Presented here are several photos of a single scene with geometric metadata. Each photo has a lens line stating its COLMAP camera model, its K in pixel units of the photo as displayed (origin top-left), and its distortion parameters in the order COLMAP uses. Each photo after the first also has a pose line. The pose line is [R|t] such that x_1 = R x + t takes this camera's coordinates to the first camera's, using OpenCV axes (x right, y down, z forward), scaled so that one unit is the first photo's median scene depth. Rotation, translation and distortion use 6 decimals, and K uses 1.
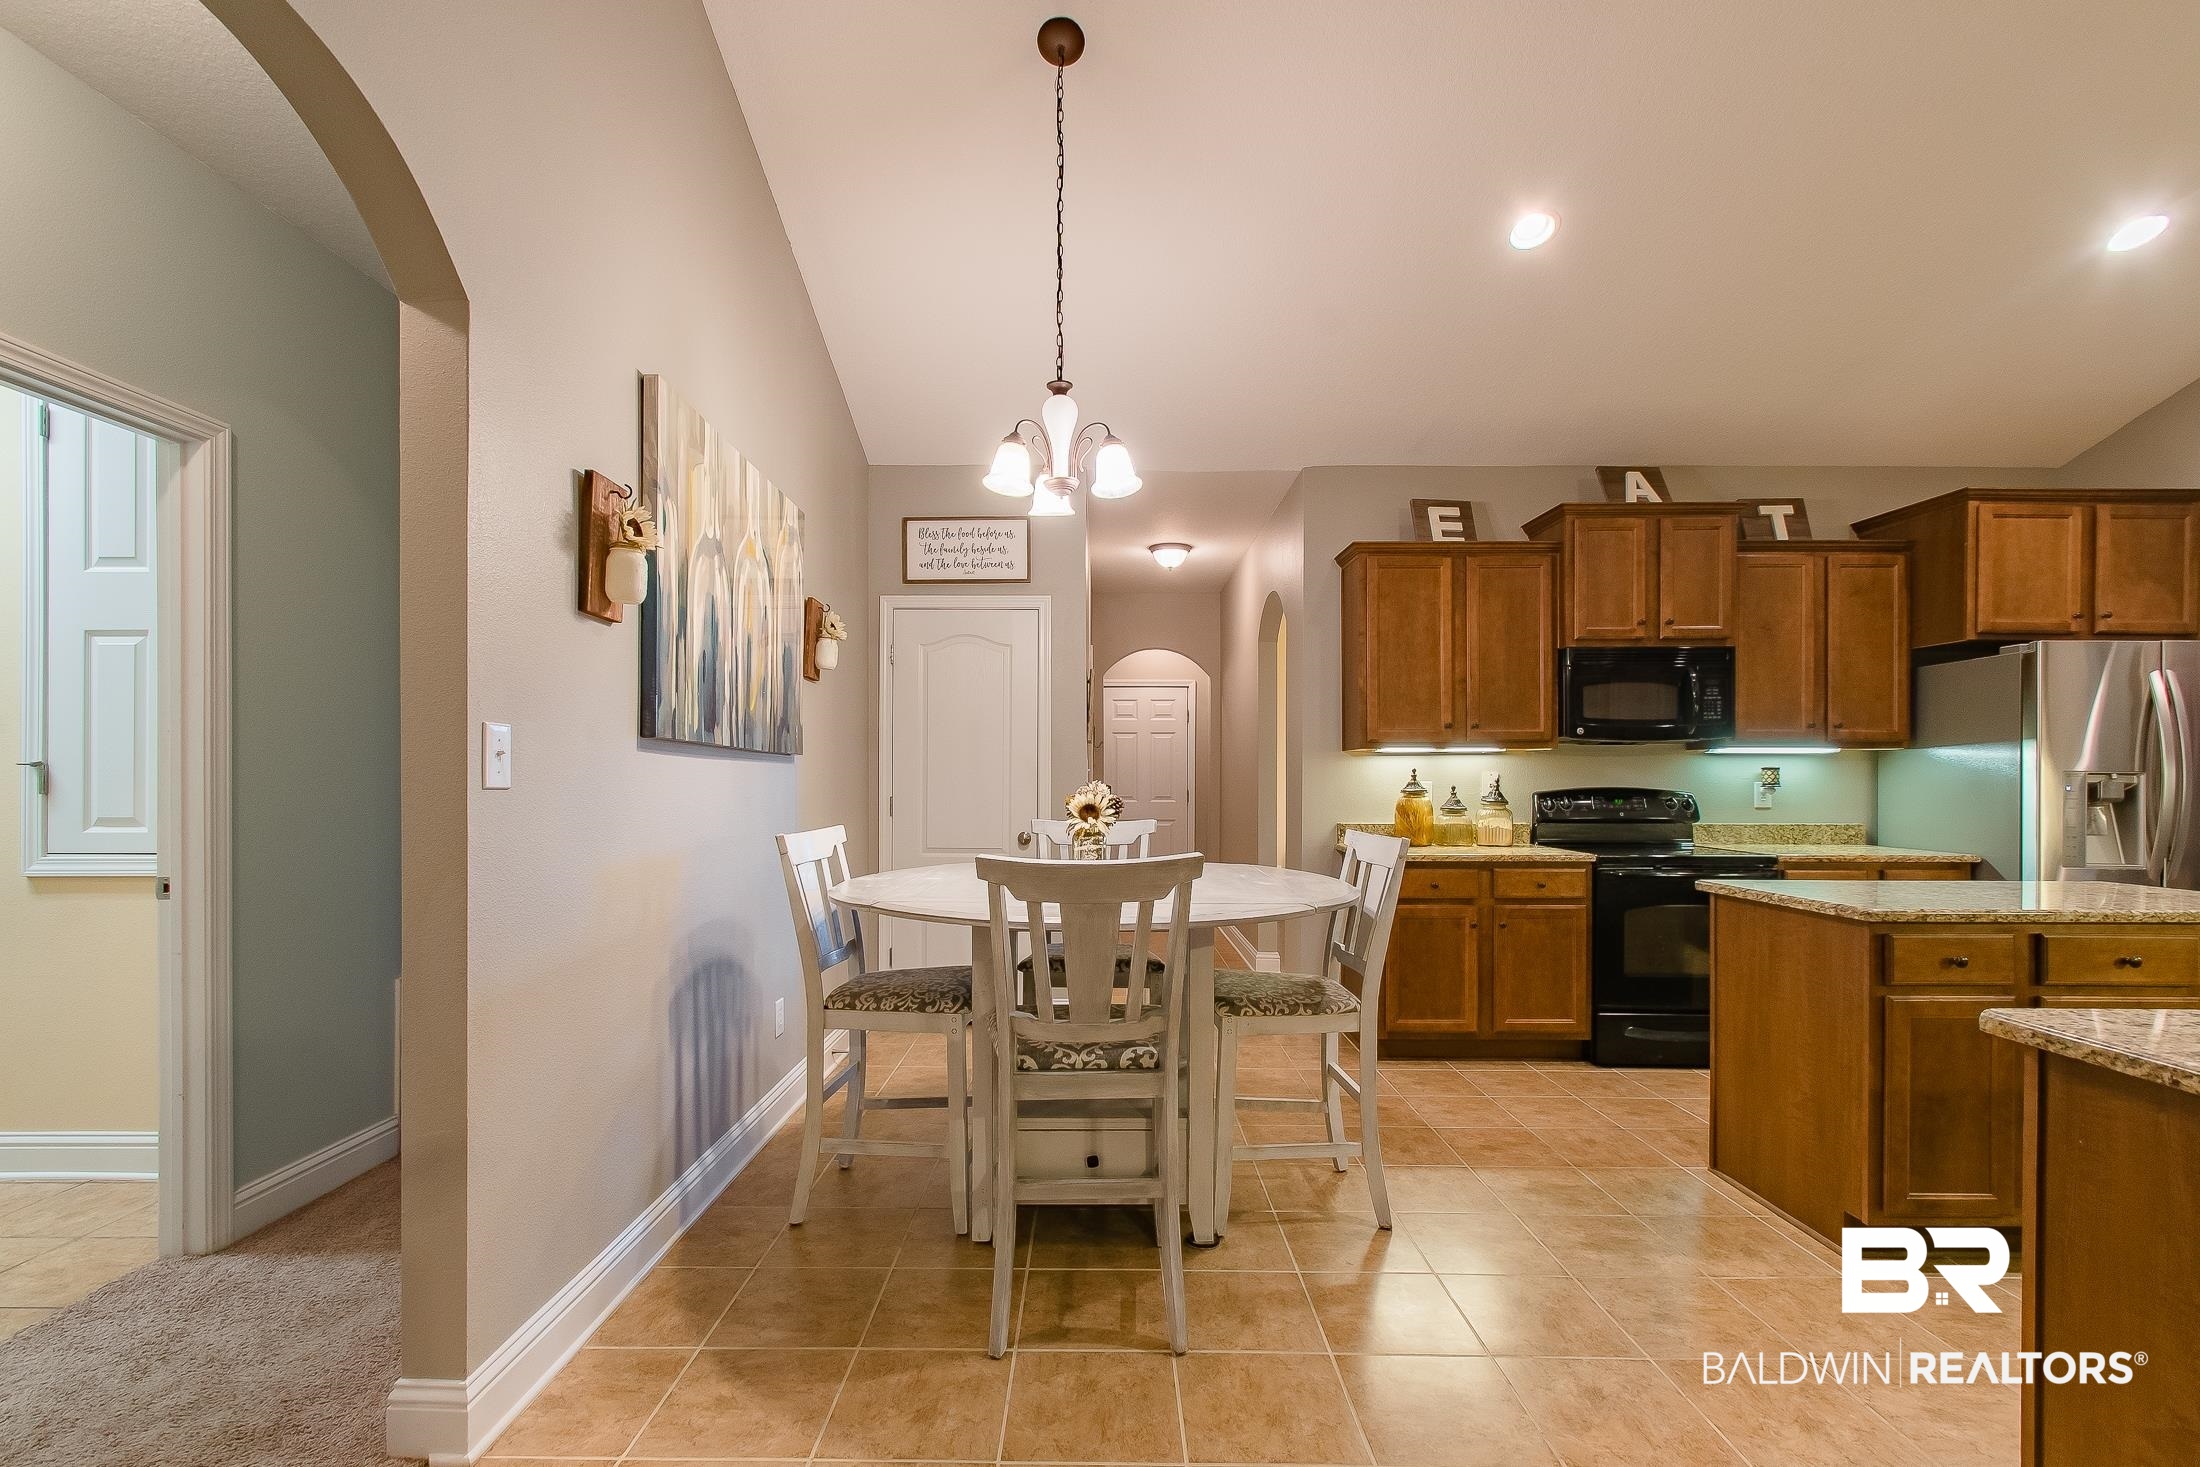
lens RADIAL K [[969.2, 0, 1095.6], [0, 969.2, 780.2], [0, 0, 1]] dist [0.000713, -0.000830]
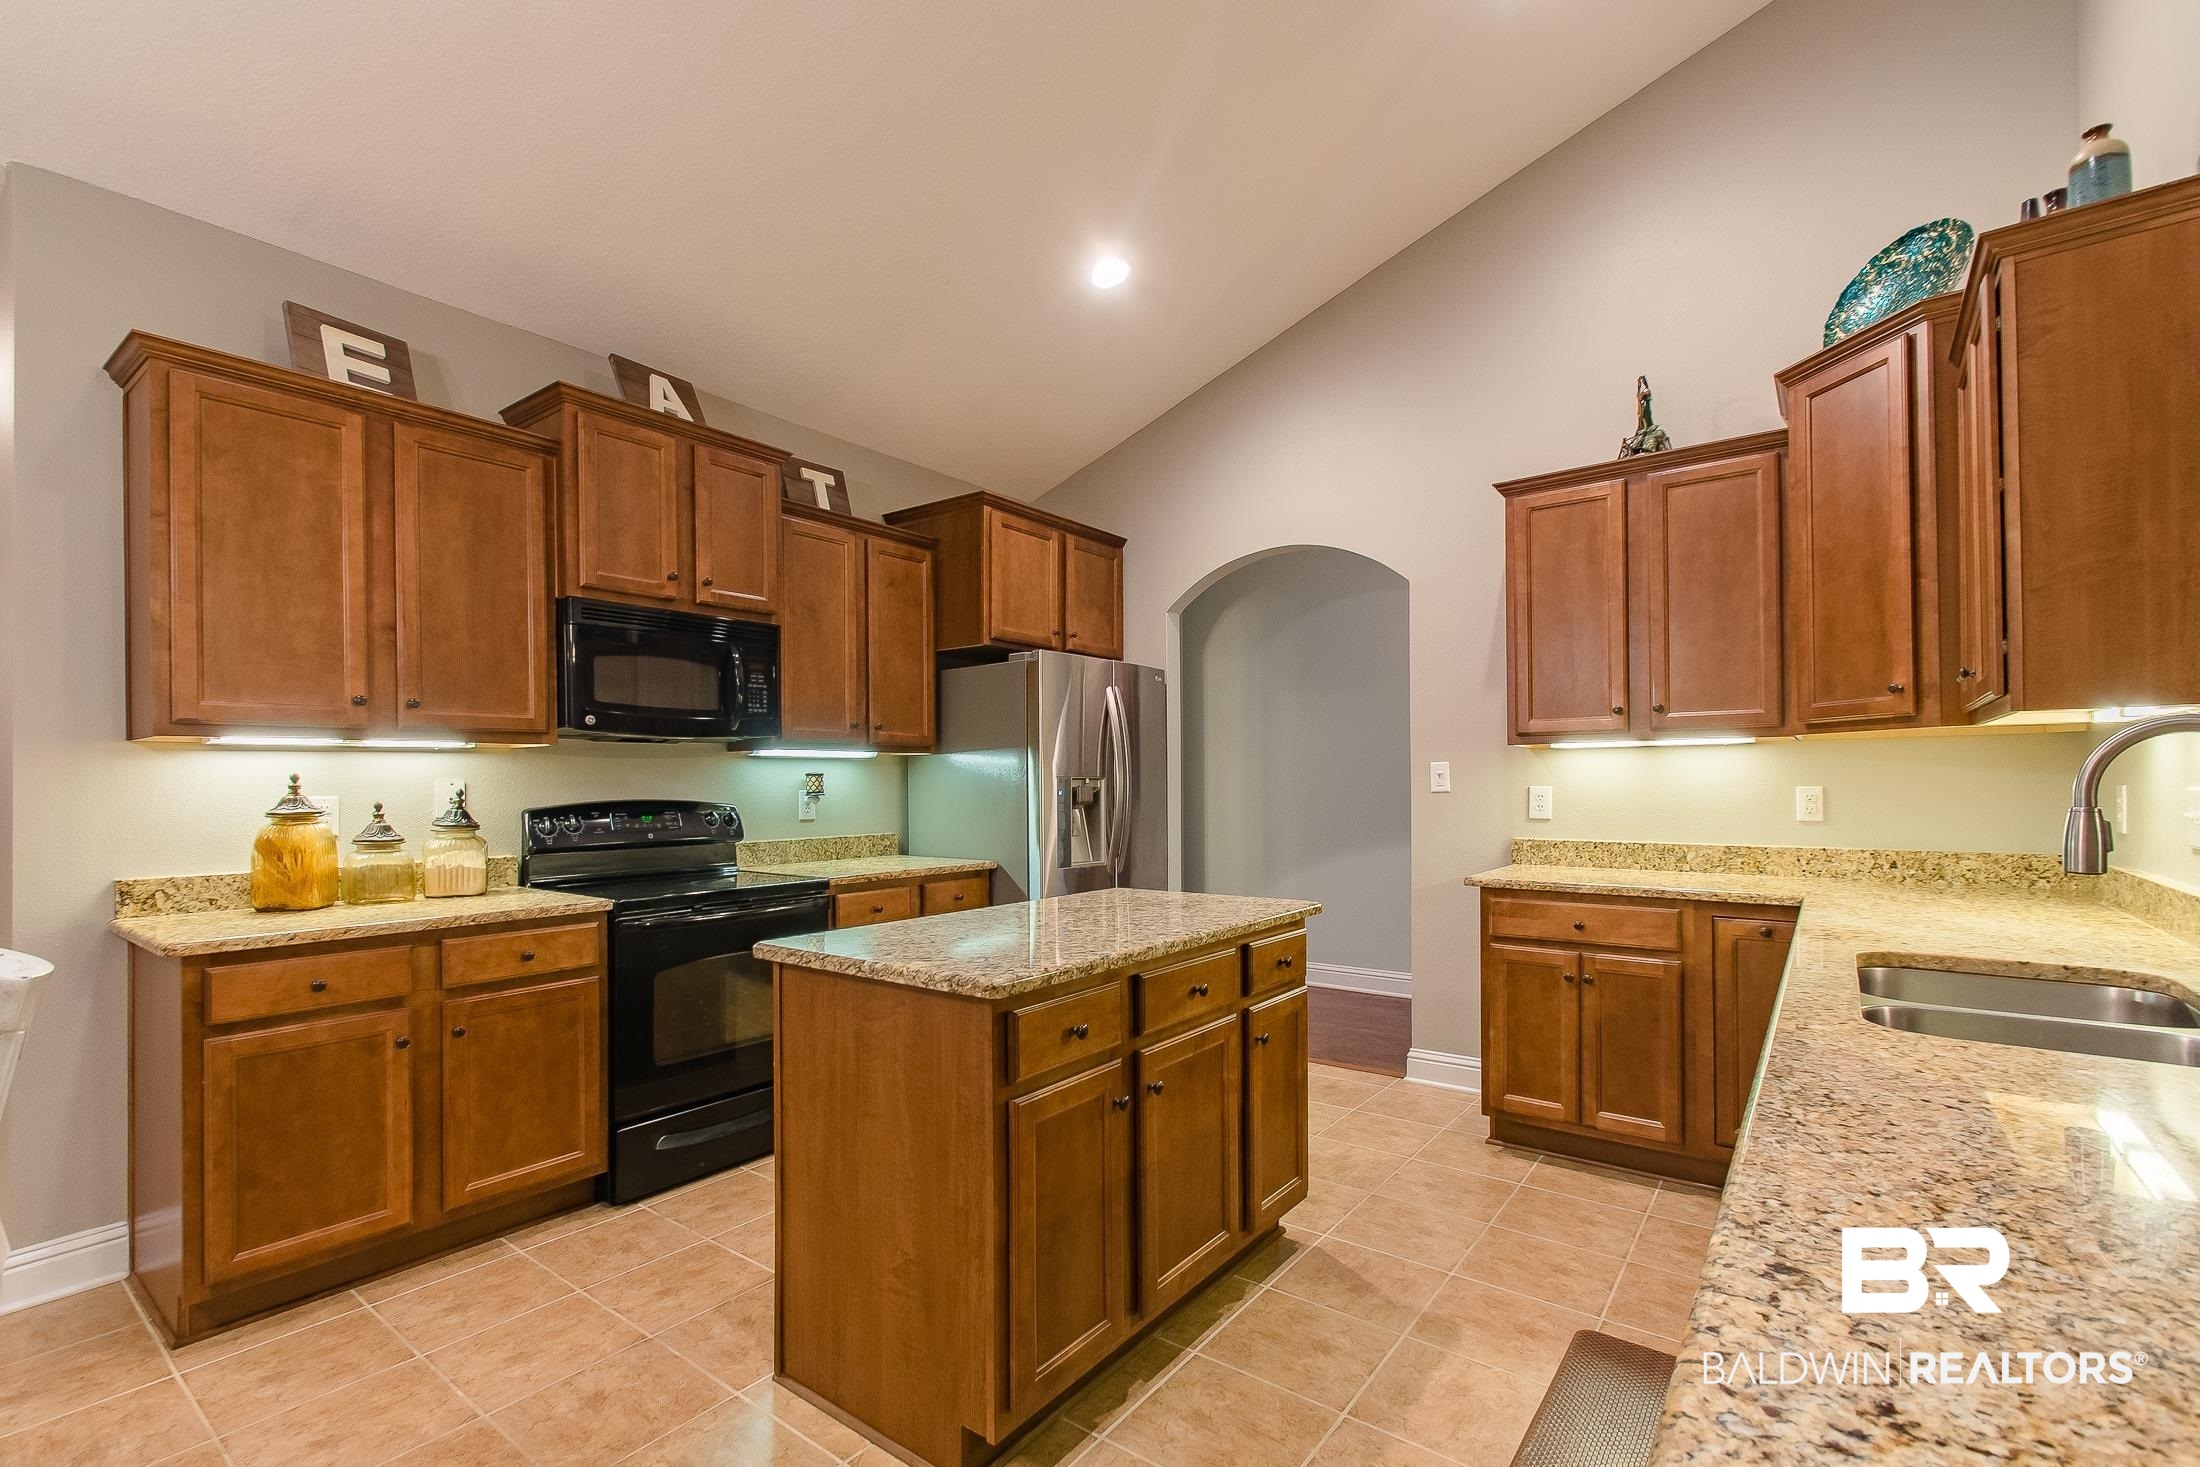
lens RADIAL K [[969.2, 0, 1095.6], [0, 969.2, 780.2], [0, 0, 1]] dist [0.000713, -0.000830]
pose [[0.604980, -0.004979, 0.796225, 0.175795], [0.011219, 0.999934, -0.002271, -0.002150], [-0.796161, 0.010307, 0.604997, 0.308380]]
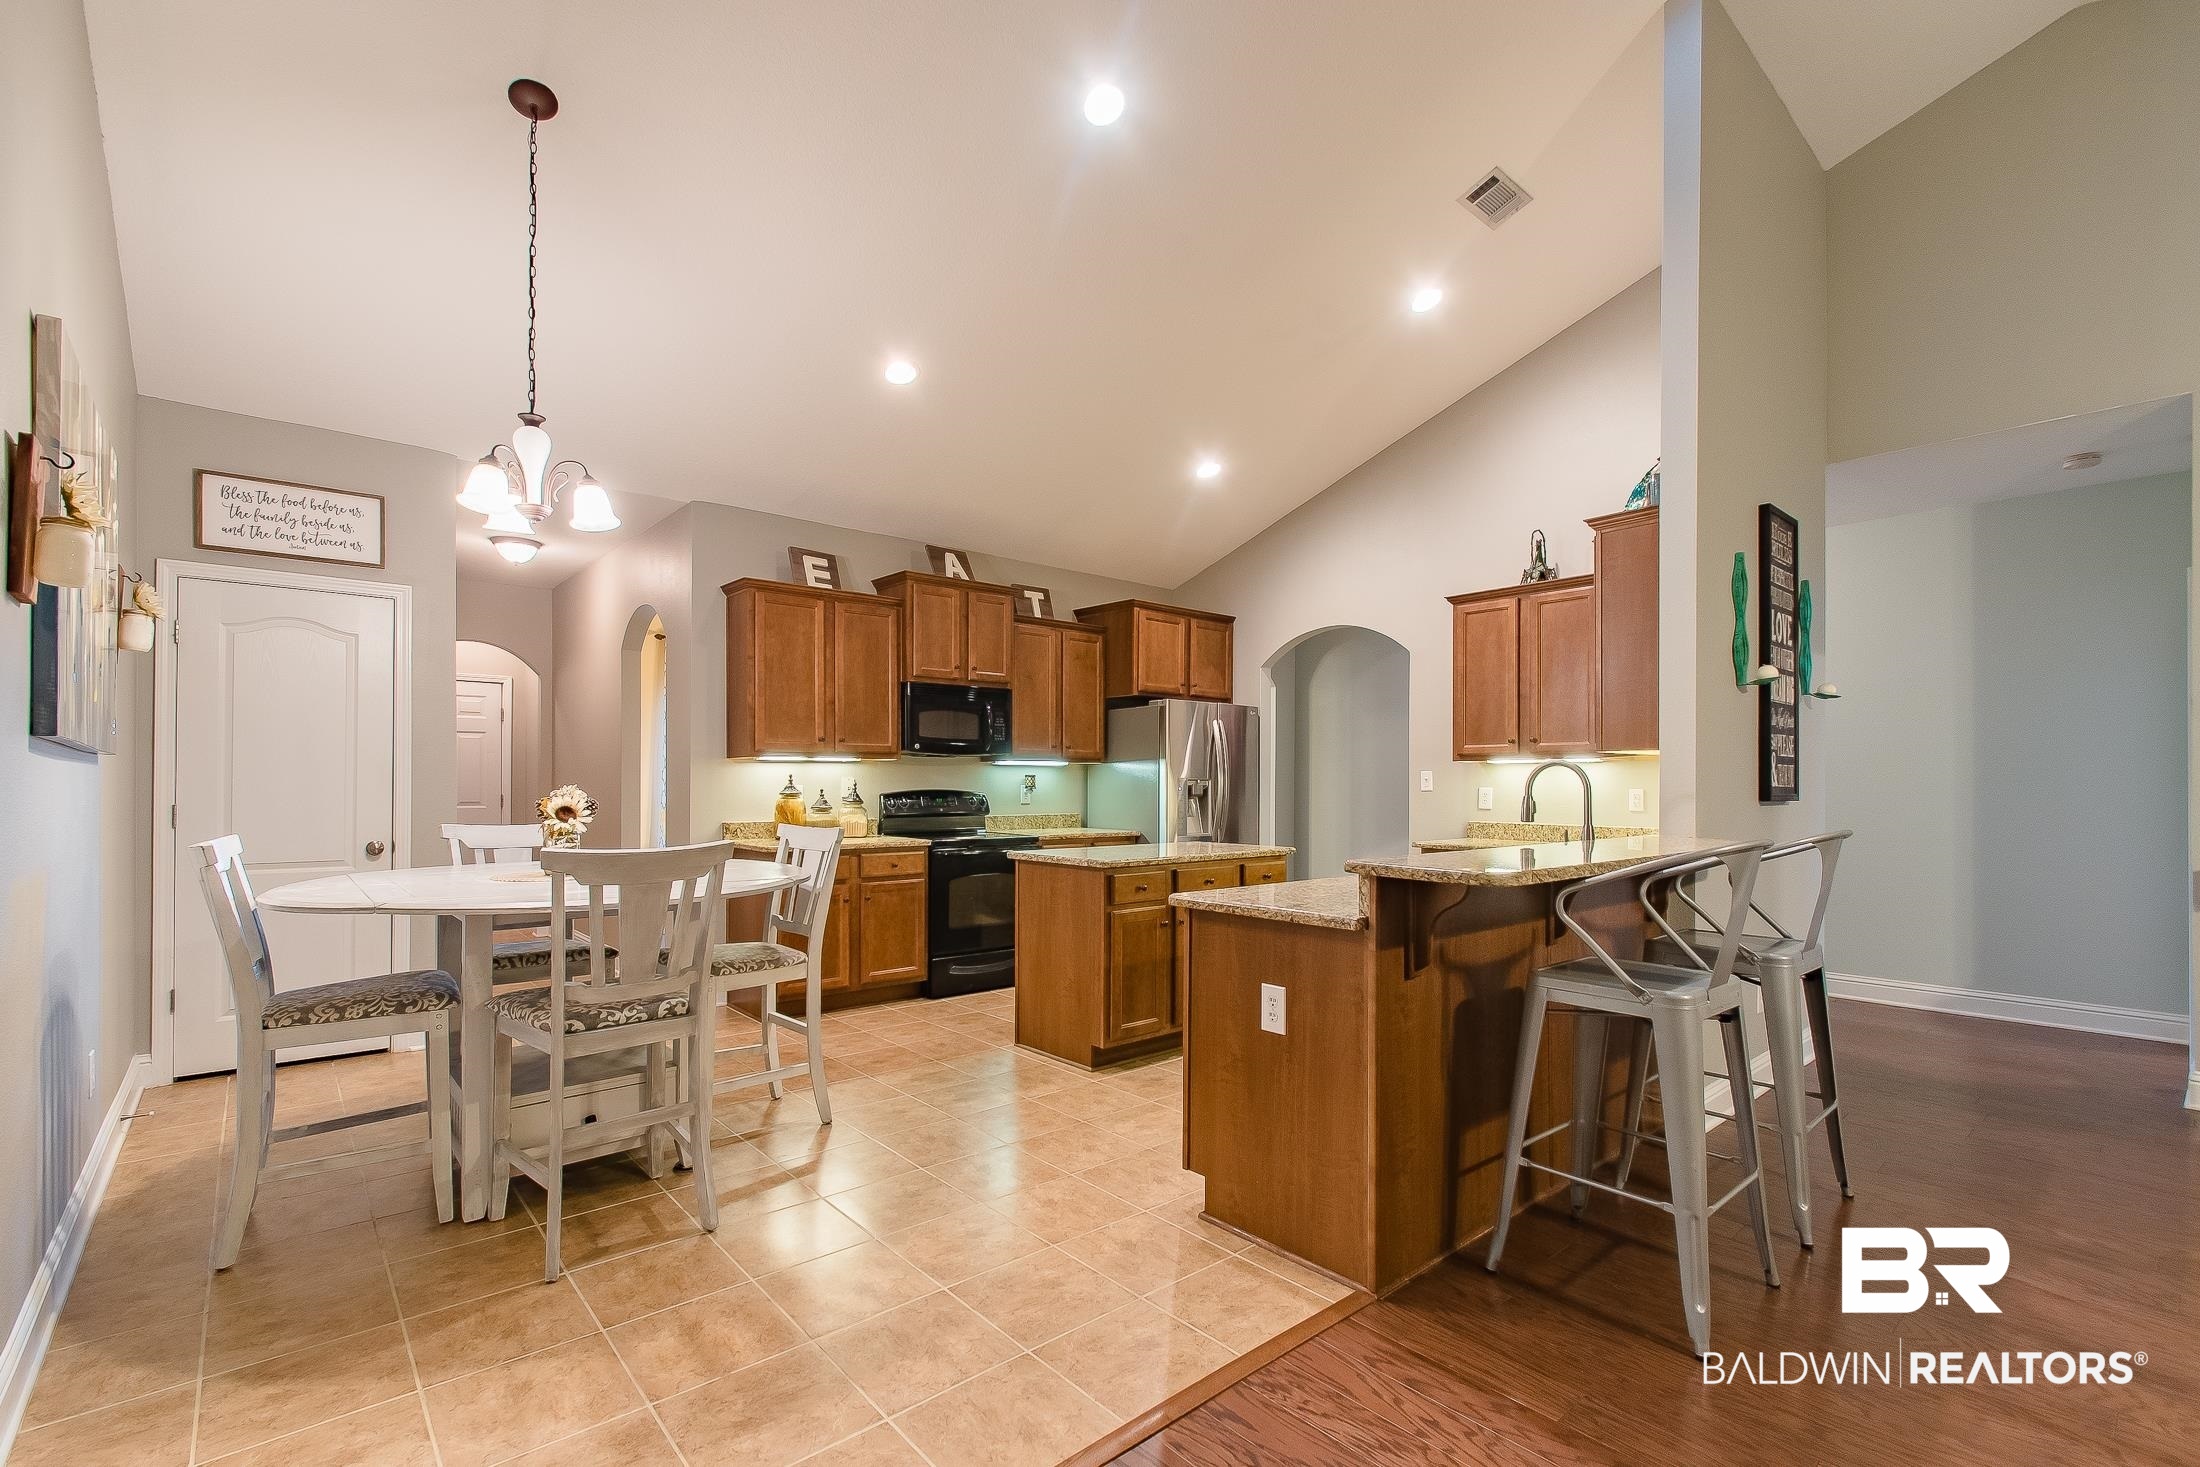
lens RADIAL K [[969.2, 0, 1095.6], [0, 969.2, 780.2], [0, 0, 1]] dist [0.000713, -0.000830]
pose [[0.754476, 0.001627, 0.656326, -0.184259], [0.000805, 0.999994, -0.003404, -0.000519], [-0.656327, 0.003096, 0.754470, -0.150630]]
